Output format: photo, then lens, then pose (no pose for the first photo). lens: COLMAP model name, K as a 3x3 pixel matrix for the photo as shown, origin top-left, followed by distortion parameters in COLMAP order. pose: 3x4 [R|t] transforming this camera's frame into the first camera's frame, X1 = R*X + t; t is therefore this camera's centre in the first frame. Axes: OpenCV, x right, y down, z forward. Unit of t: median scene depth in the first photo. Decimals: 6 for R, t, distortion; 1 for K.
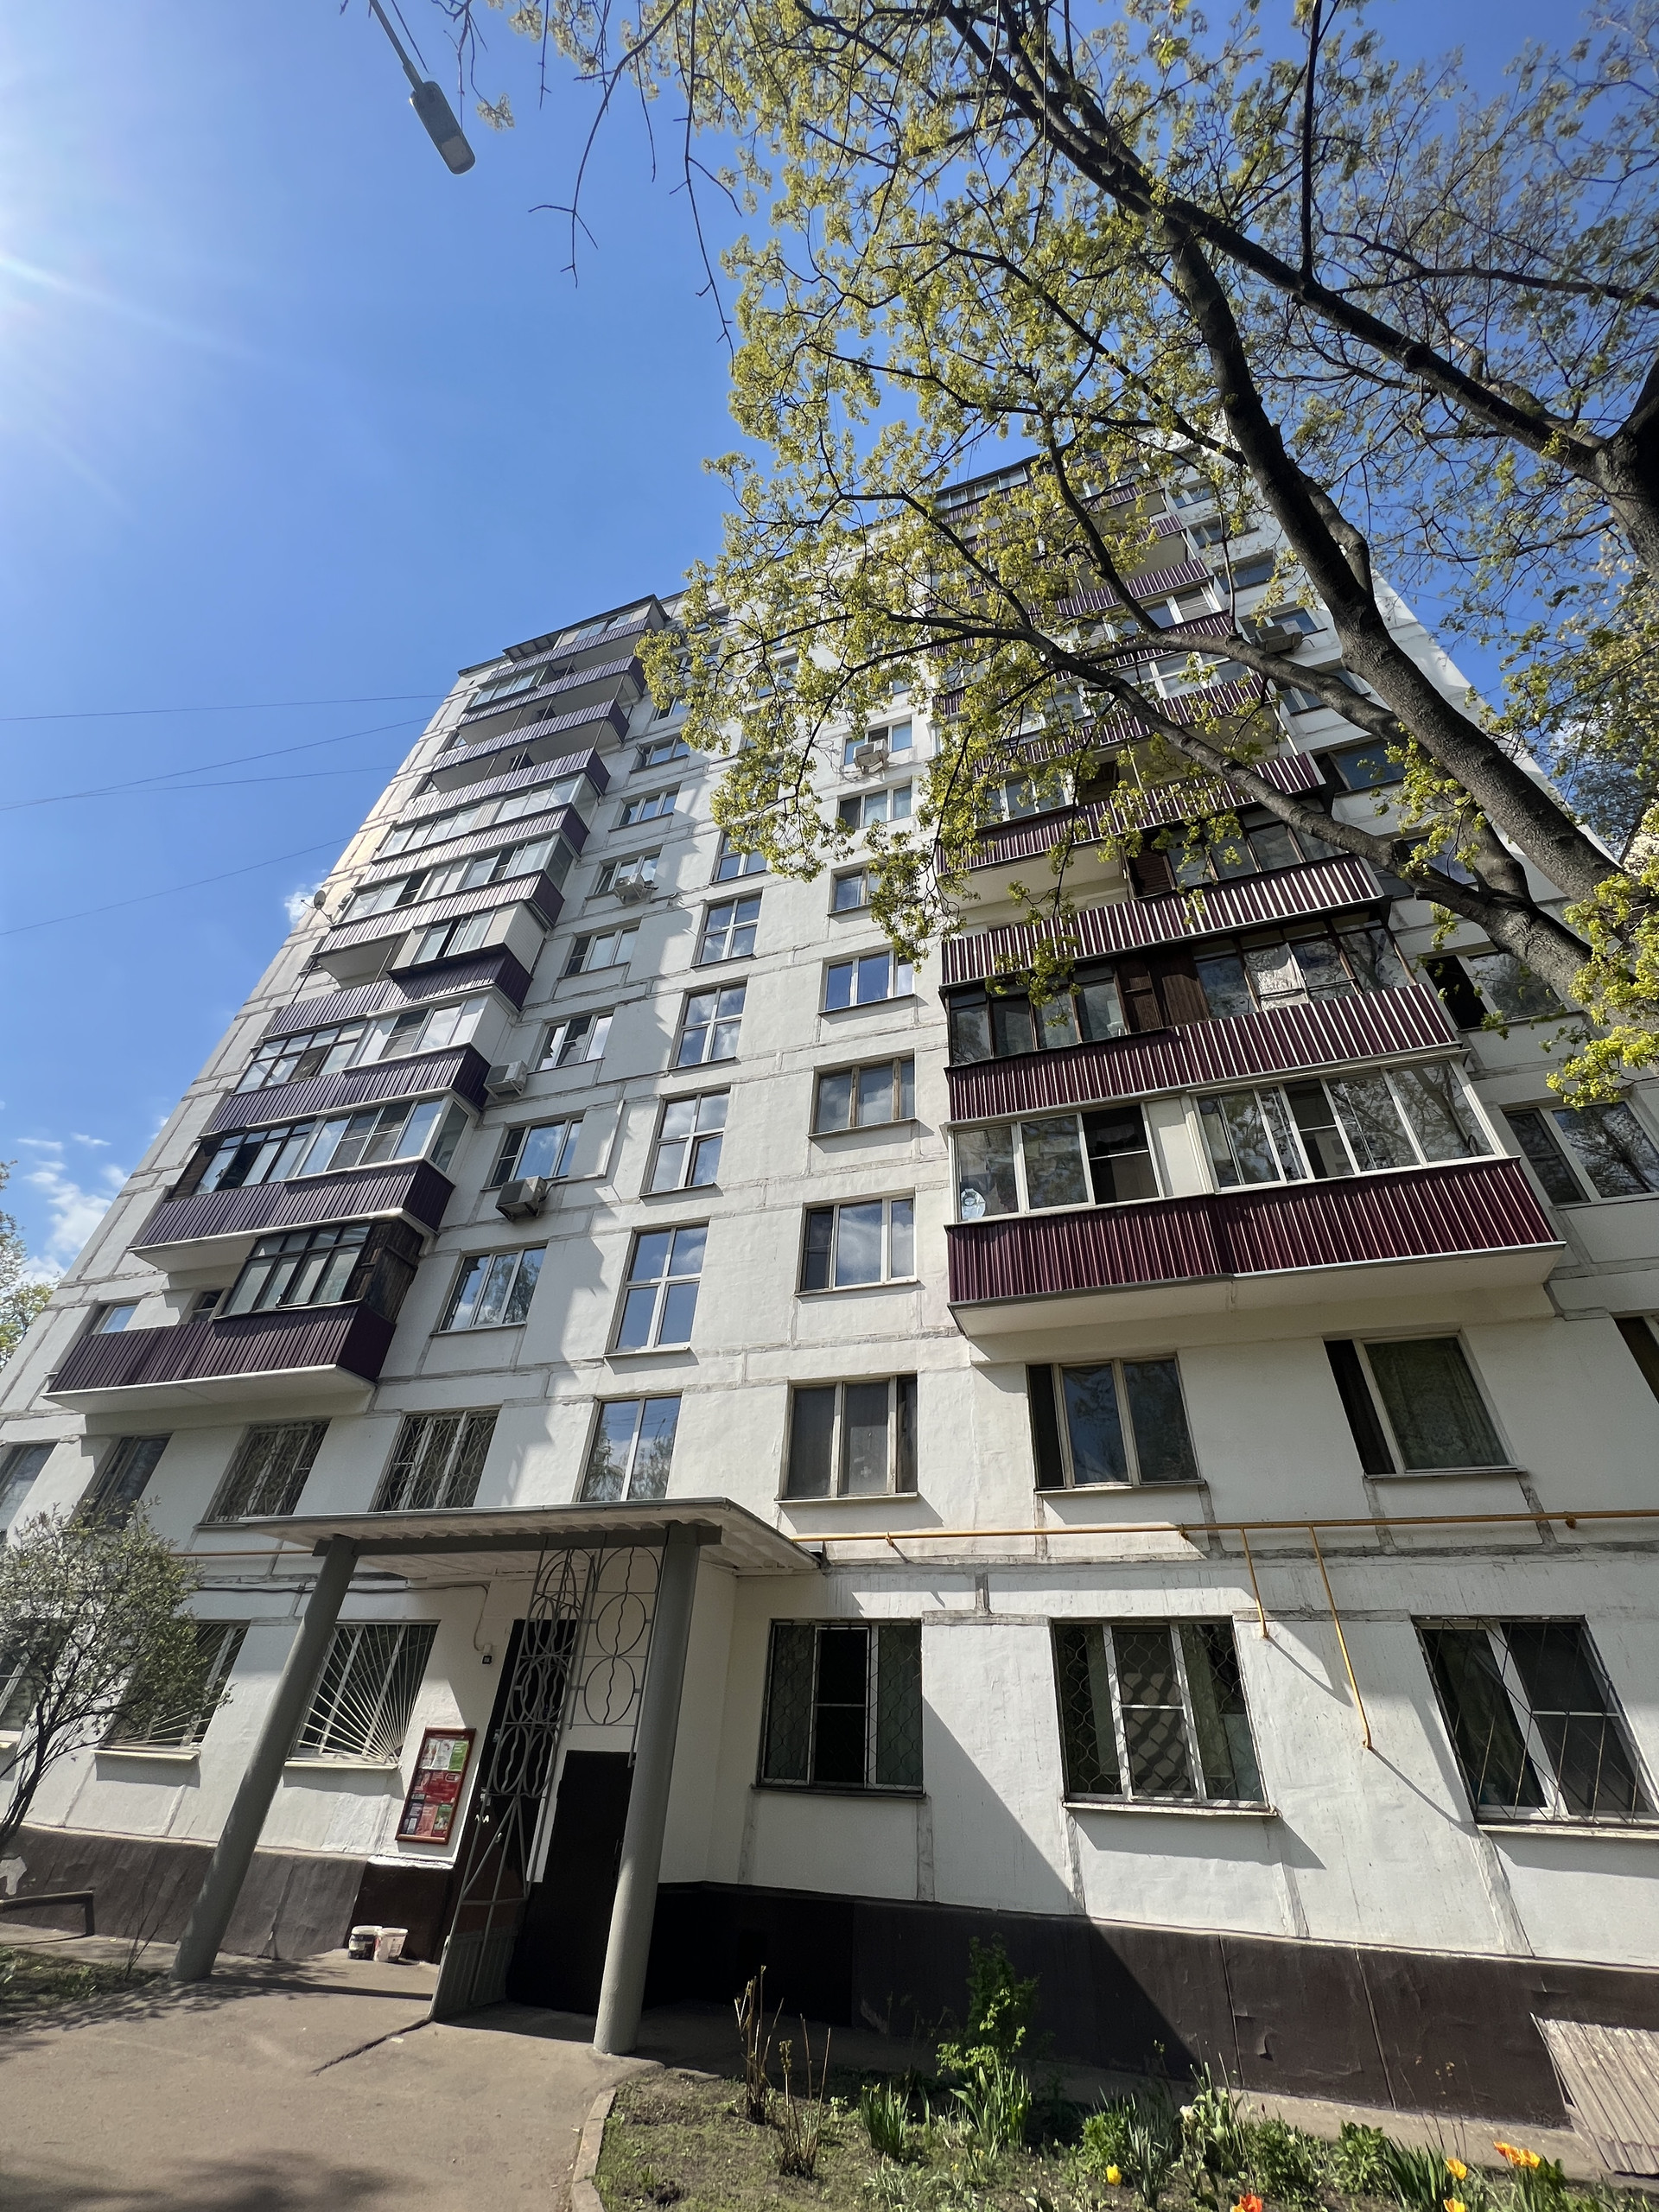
lens RADIAL K [[887.3, 0, 832.9], [0, 887.3, 1104.9], [0, 0, 1]] dist [-0.001802, 0.000041]
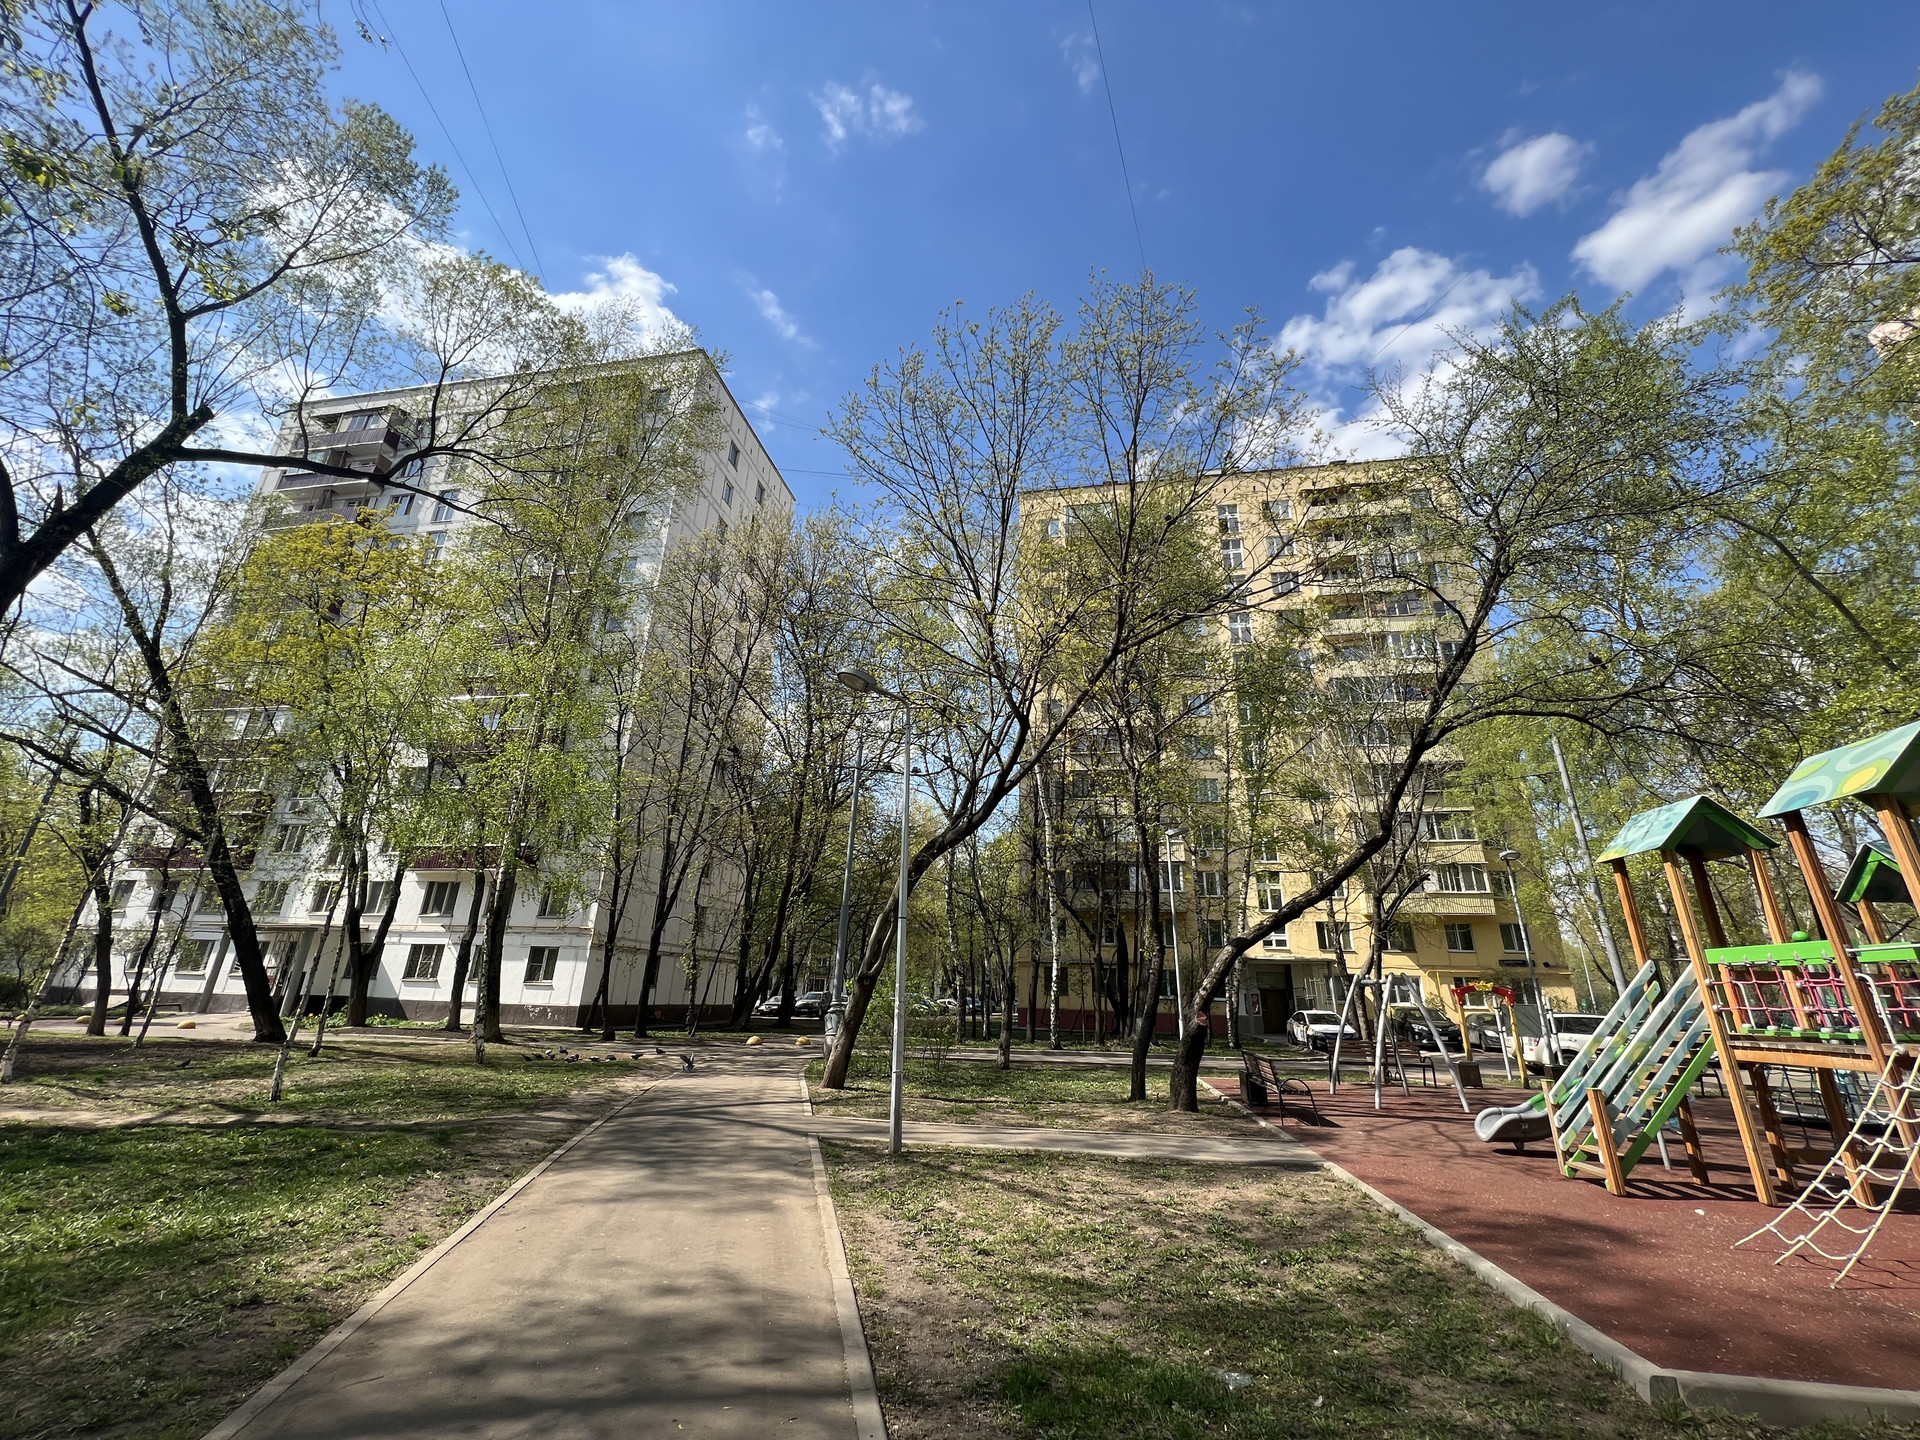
lens RADIAL K [[770.2, 0, 952.7], [0, 770.2, 713.5], [0, 0, 1]] dist [-0.001802, 0.000041]
pose [[0.989471, 0.044050, 0.137864, 2.232210], [-0.079969, 0.960344, 0.267104, -1.661268], [-0.120631, -0.275316, 0.953755, -2.512171]]
